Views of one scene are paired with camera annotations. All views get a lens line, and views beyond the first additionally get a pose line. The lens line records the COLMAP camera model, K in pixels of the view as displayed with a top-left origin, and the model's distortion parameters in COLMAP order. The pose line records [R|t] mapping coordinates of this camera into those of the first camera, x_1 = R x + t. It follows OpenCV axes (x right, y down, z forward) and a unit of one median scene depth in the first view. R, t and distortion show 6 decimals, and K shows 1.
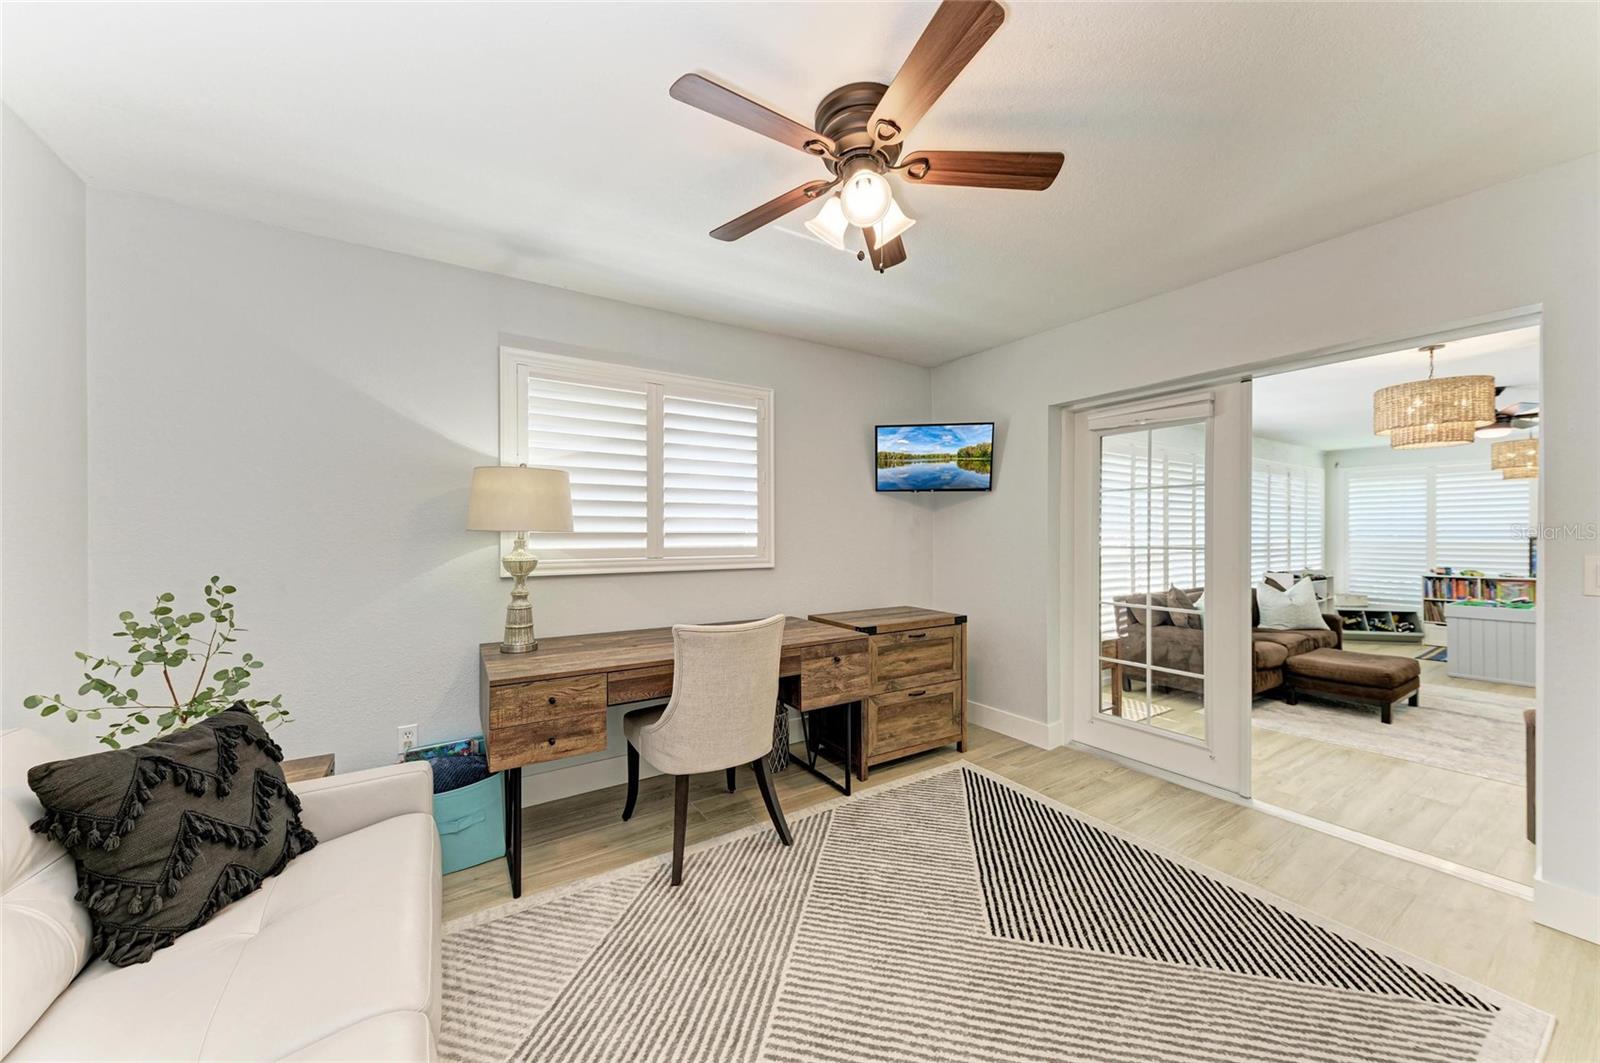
lens RADIAL K [[574.2, 0, 796.5], [0, 574.2, 535.4], [0, 0, 1]] dist [-0.000347, -0.000111]
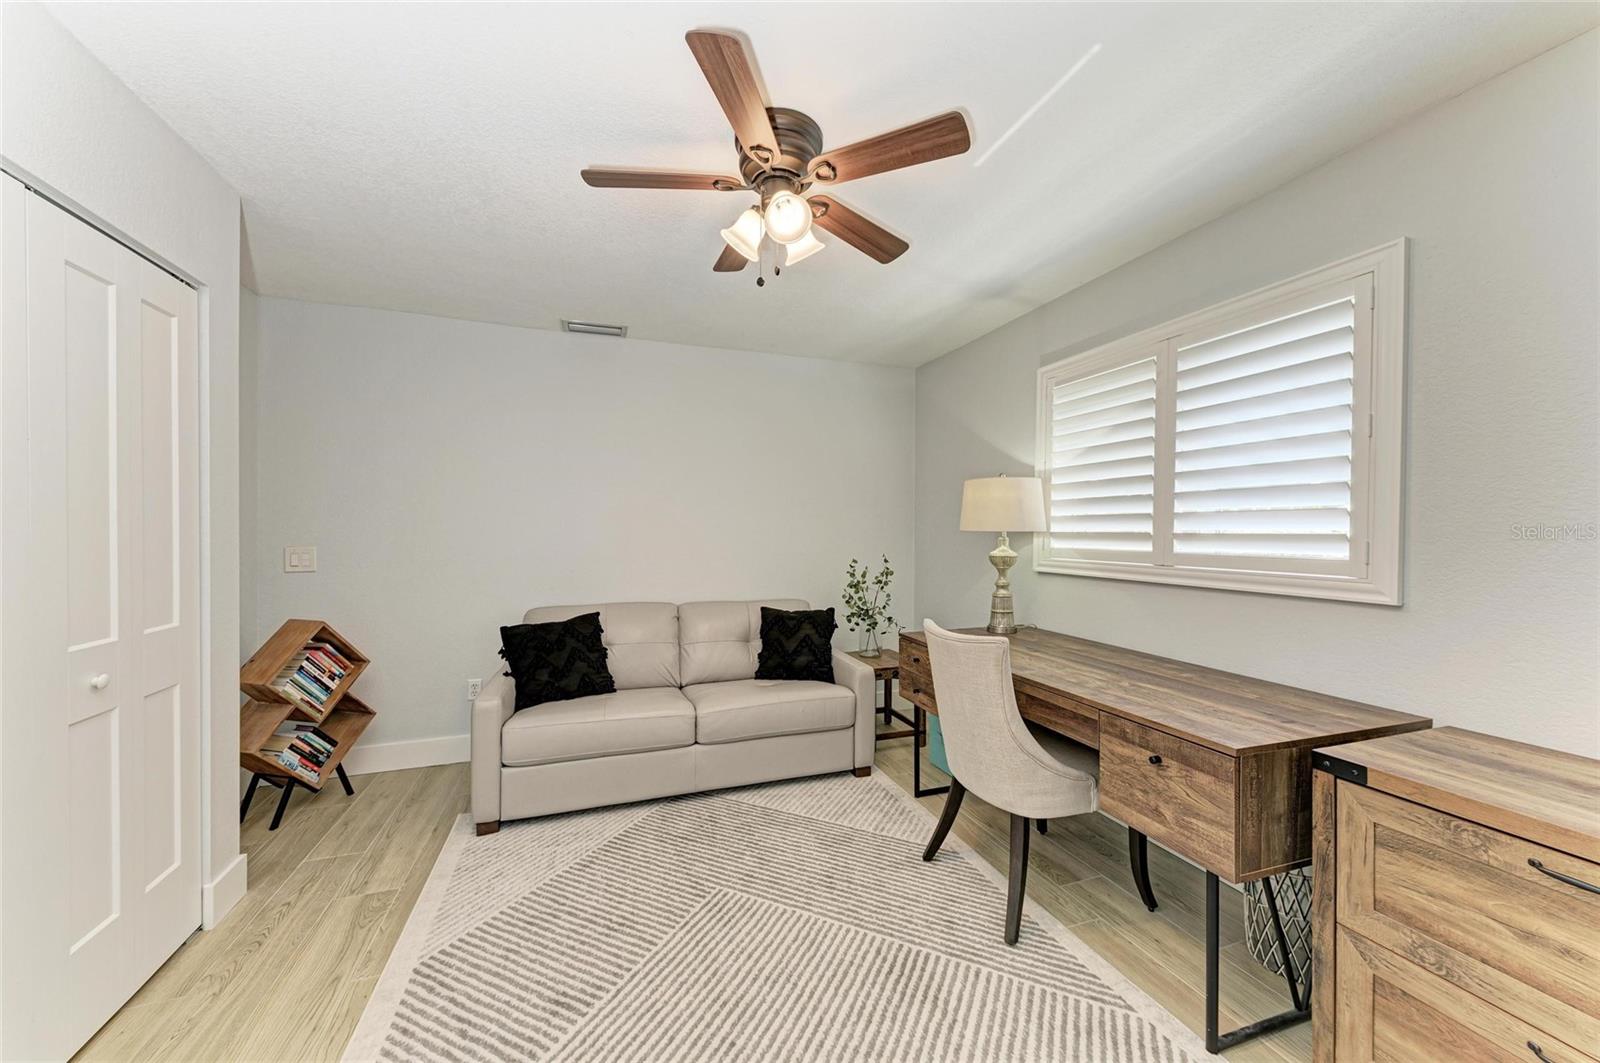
lens RADIAL K [[574.2, 0, 795.6], [0, 574.2, 531.7], [0, 0, 1]] dist [-0.000347, -0.000111]
pose [[-0.224779, 0.000550, -0.974410, 0.671767], [-0.009061, 0.999955, 0.002655, -0.004486], [0.974368, 0.009426, -0.224764, 0.757092]]
